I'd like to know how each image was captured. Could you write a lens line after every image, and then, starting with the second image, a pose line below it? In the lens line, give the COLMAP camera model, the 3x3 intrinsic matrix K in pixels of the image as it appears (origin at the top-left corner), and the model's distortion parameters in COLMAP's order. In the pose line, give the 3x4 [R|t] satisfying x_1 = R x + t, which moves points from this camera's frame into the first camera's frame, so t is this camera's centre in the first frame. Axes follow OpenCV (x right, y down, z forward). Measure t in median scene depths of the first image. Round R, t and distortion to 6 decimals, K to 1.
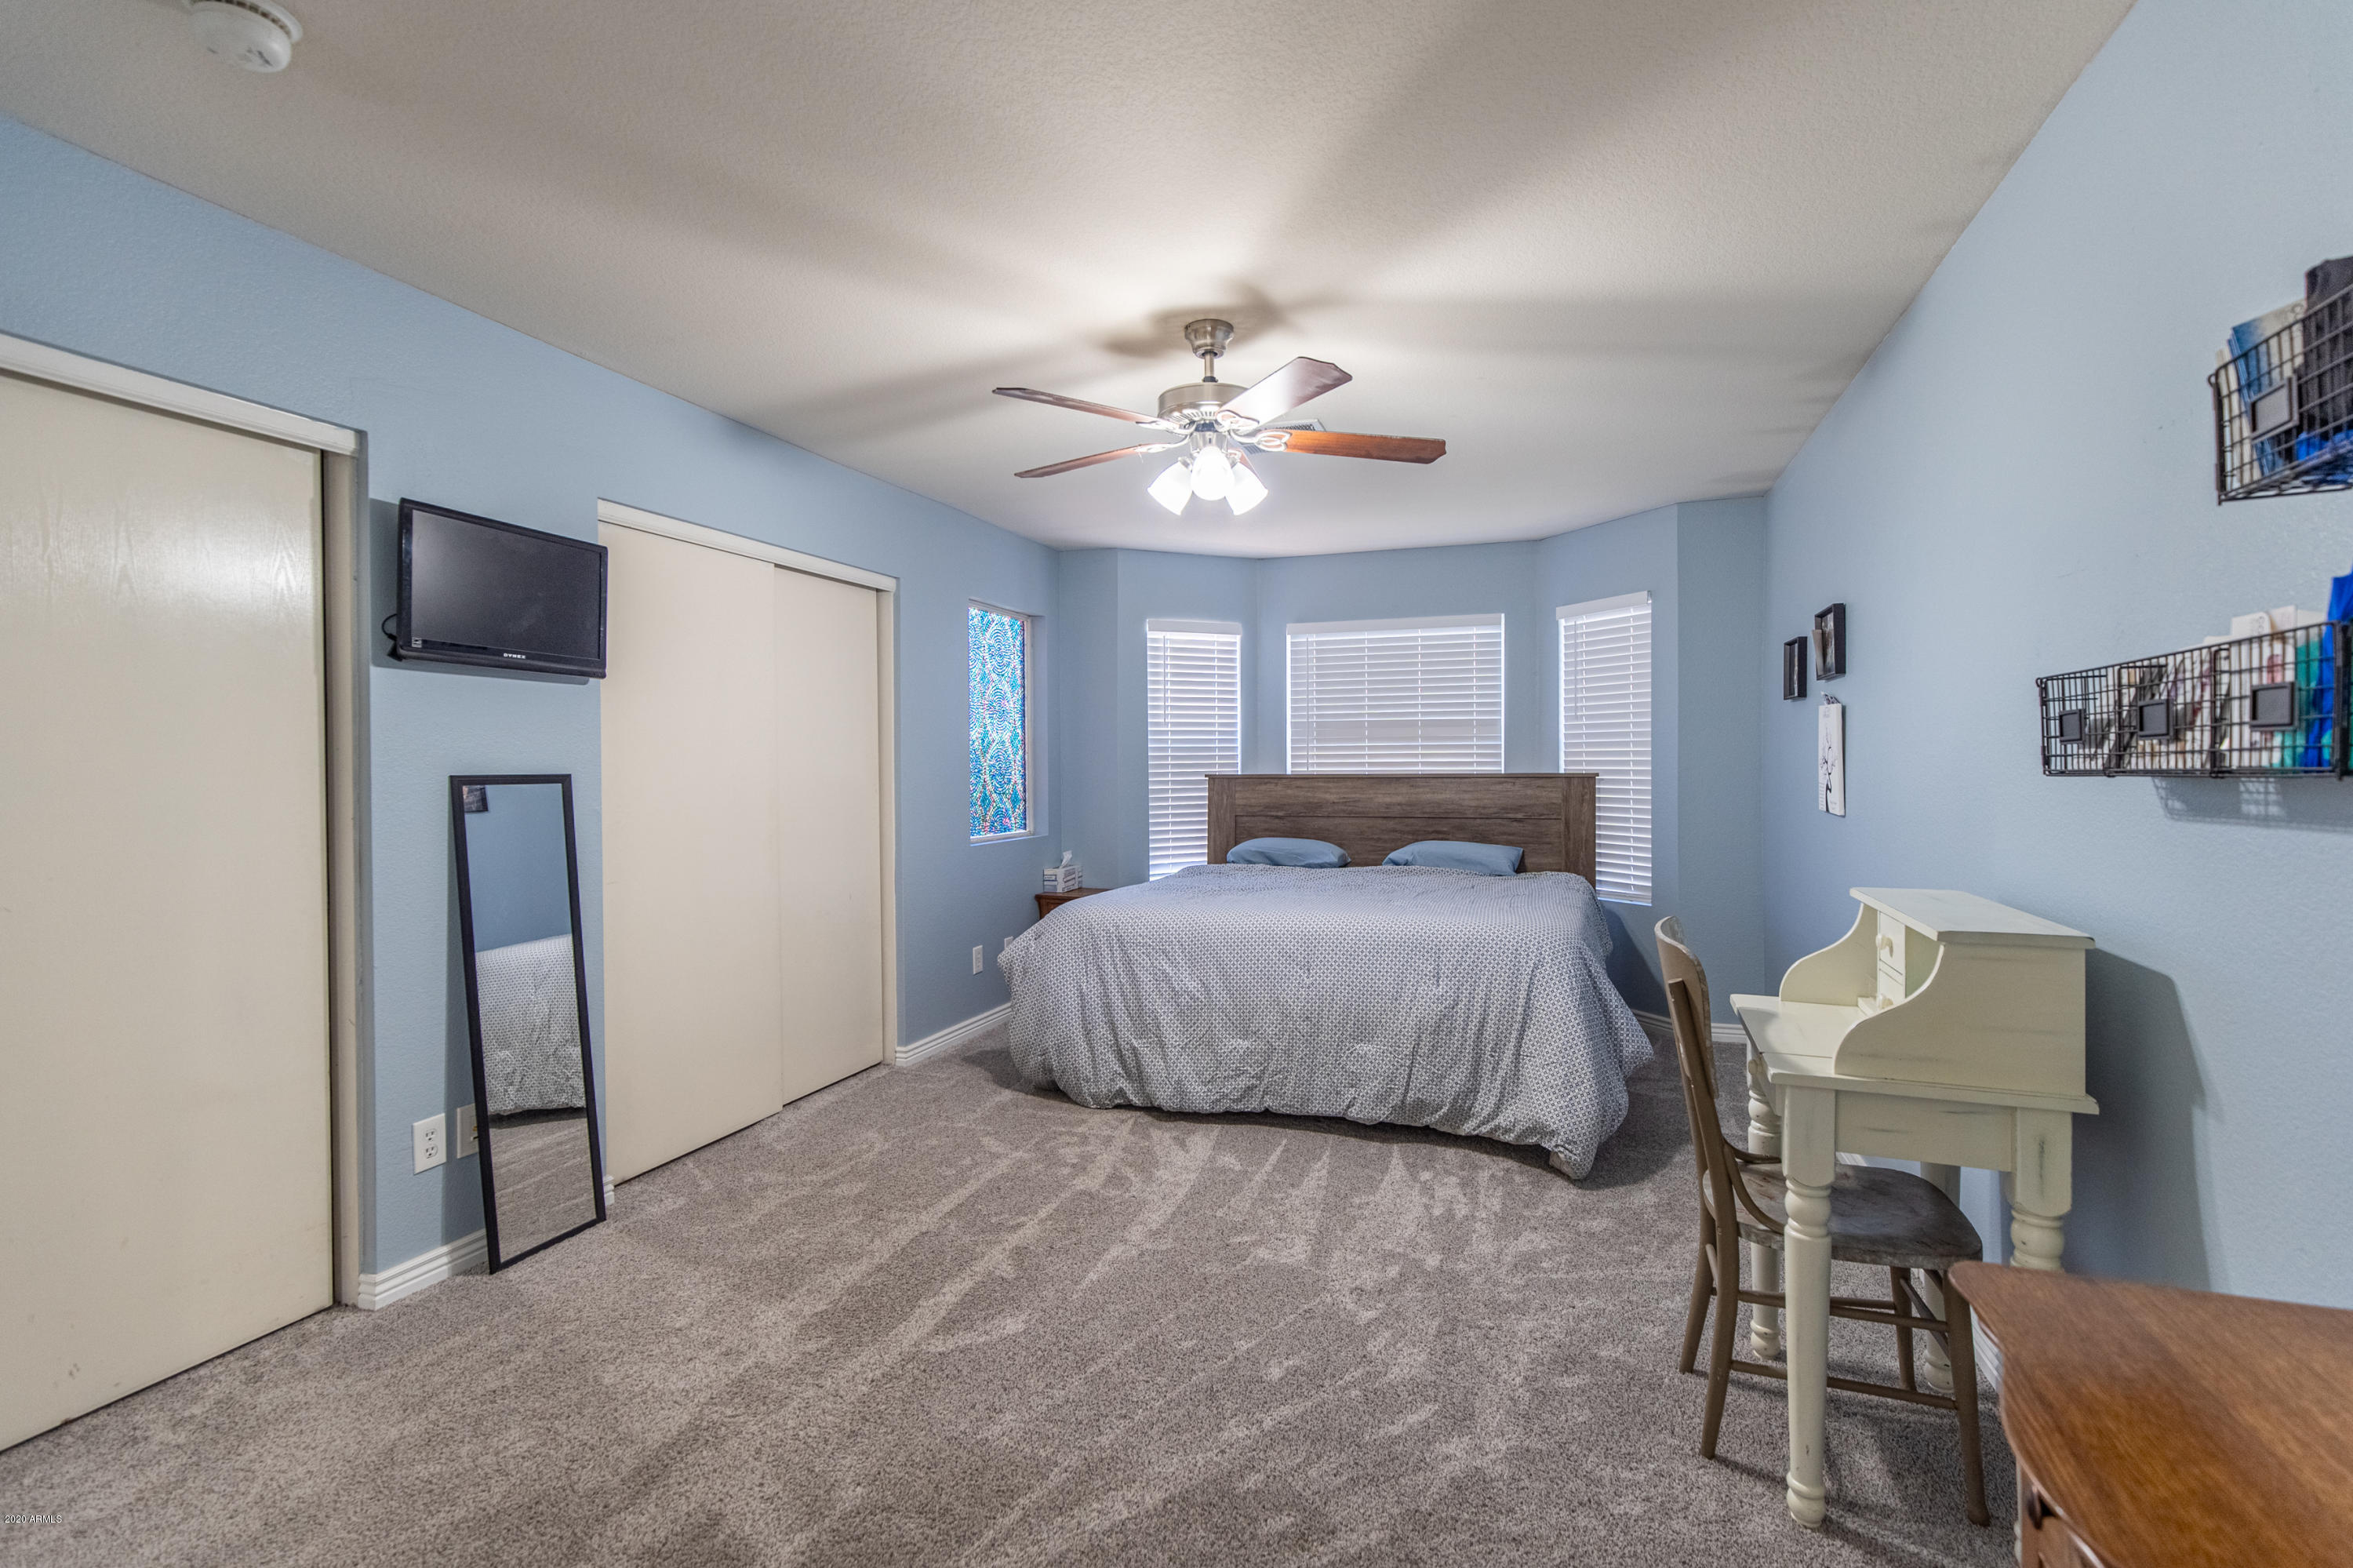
lens RADIAL K [[1049.1, 0, 1186.8], [0, 1049.1, 775.5], [0, 0, 1]] dist [0.016180, -0.004993]
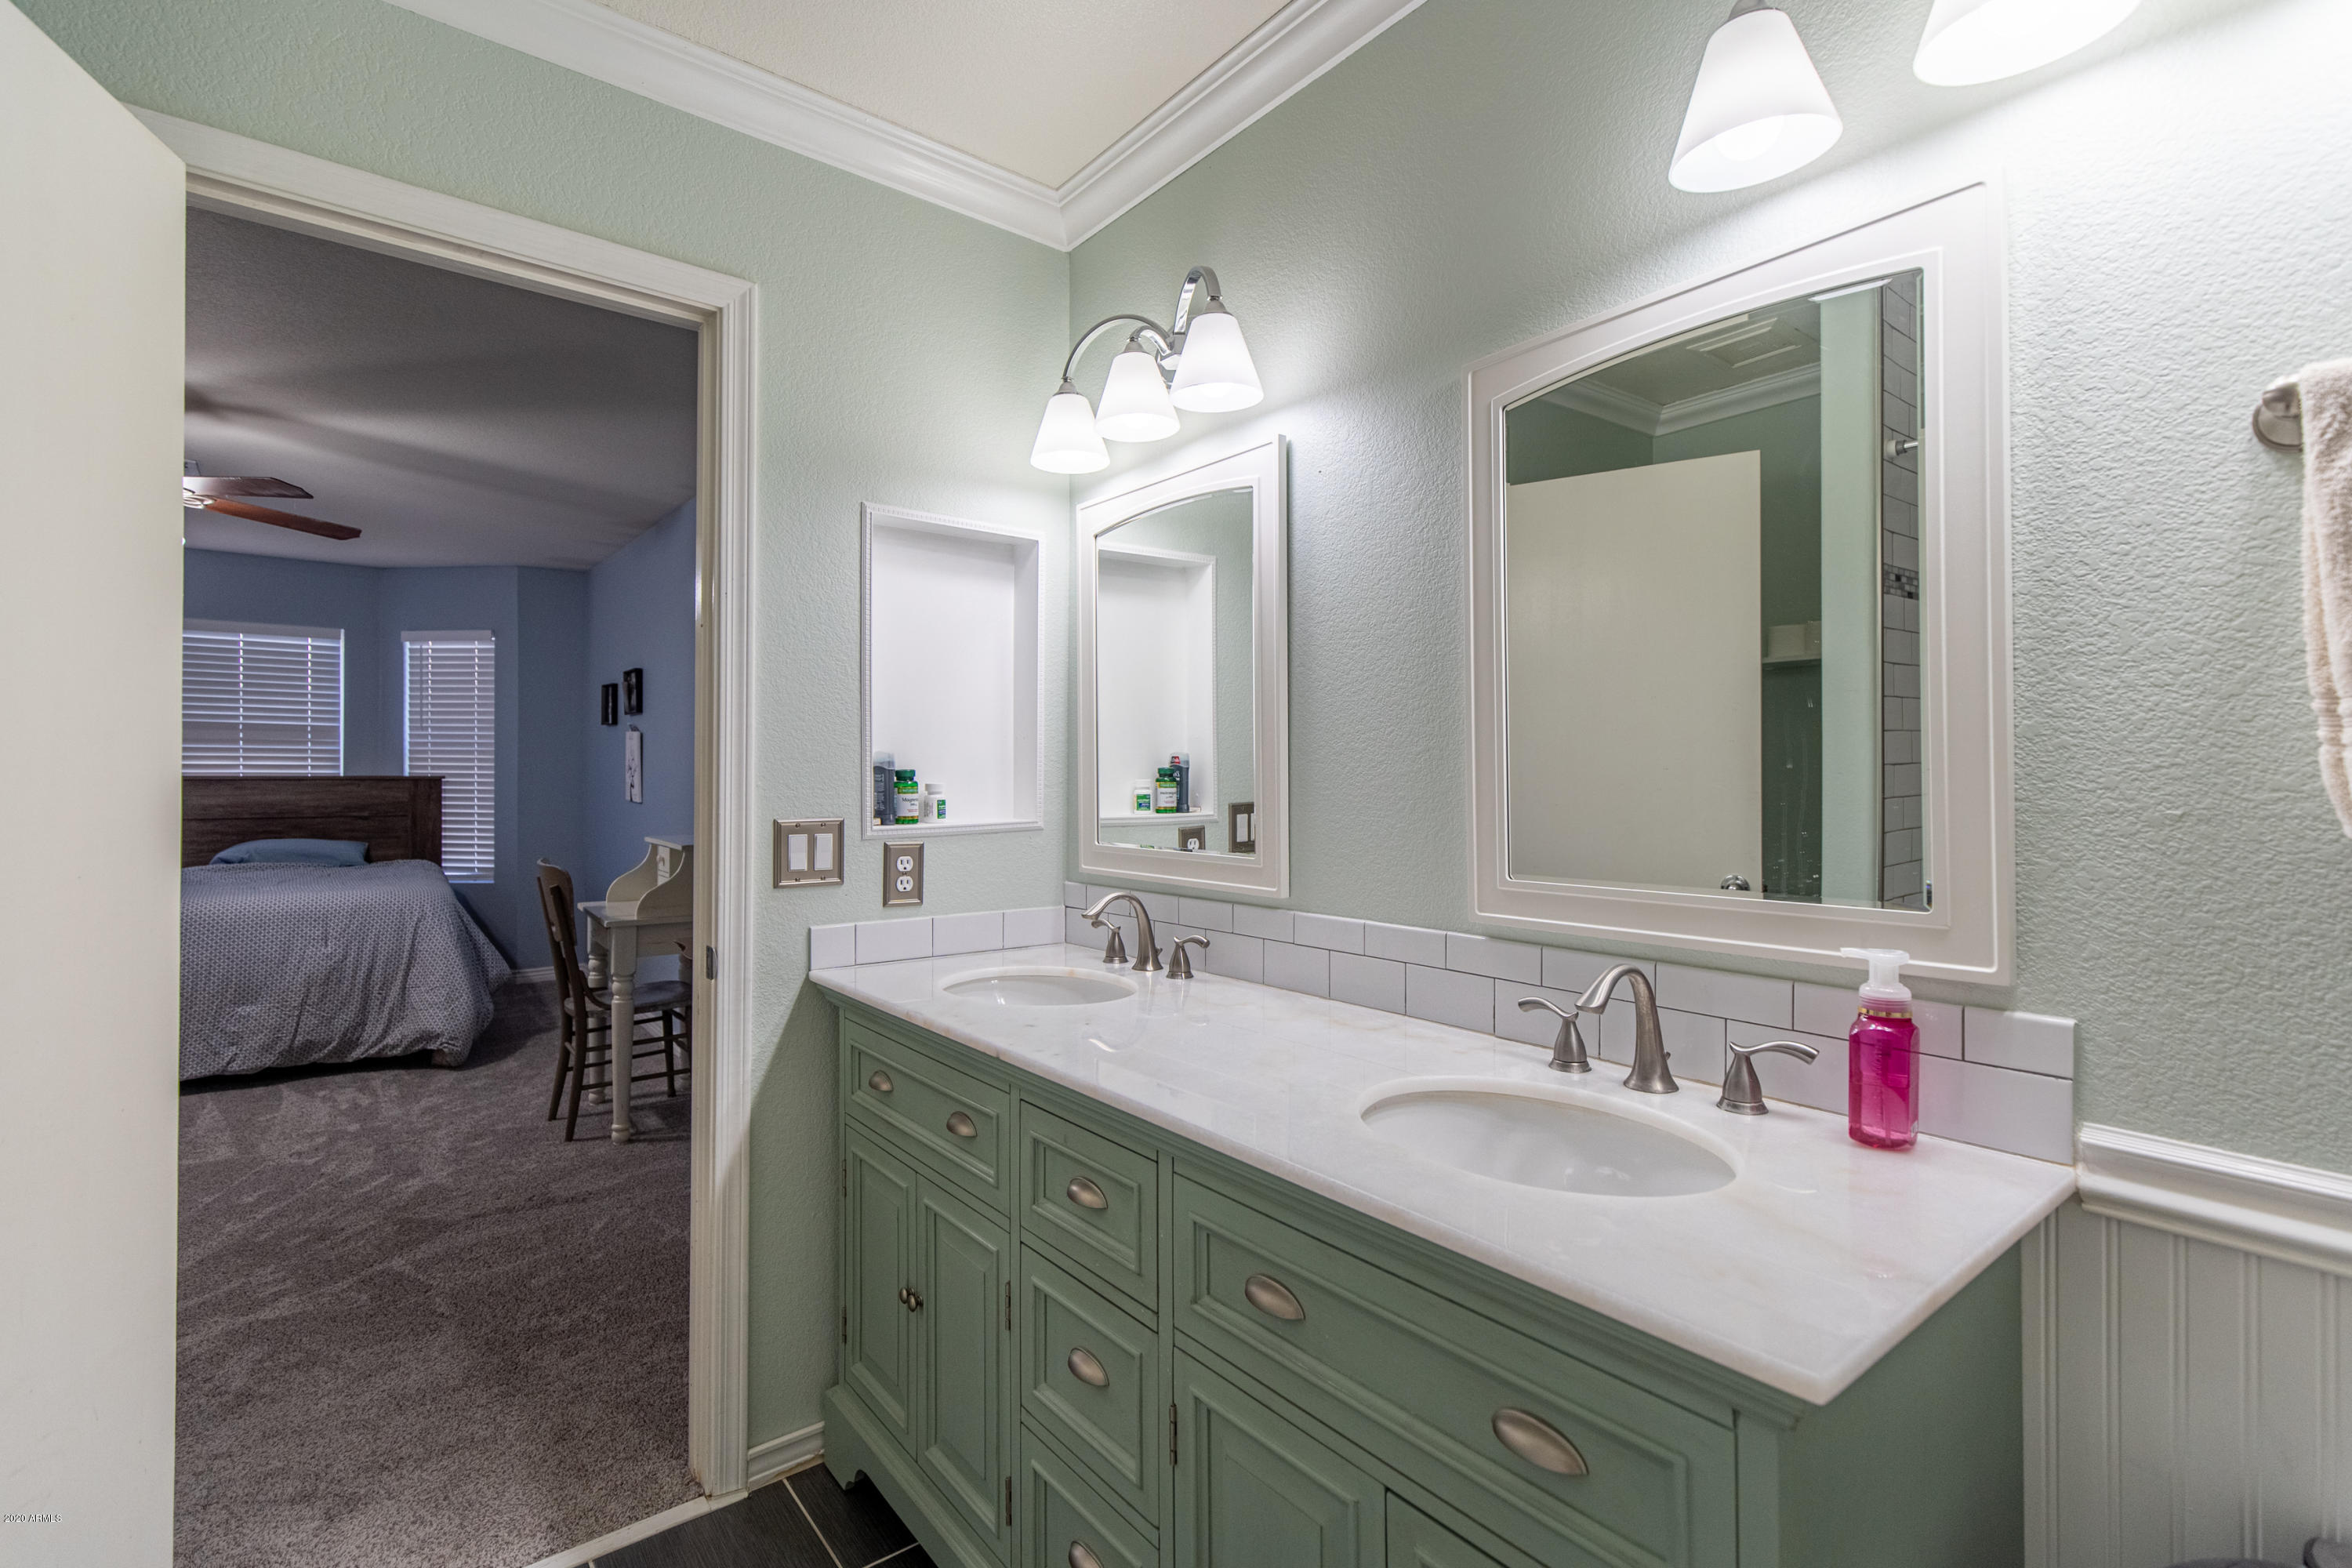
lens RADIAL K [[1048.6, 0, 1182.9], [0, 1048.6, 783.0], [0, 0, 1]] dist [0.016180, -0.004993]
pose [[0.512984, 0.001432, 0.858397, -0.312878], [-0.000607, 0.999999, -0.001306, 0.009945], [-0.858398, 0.000149, 0.512984, -0.502076]]
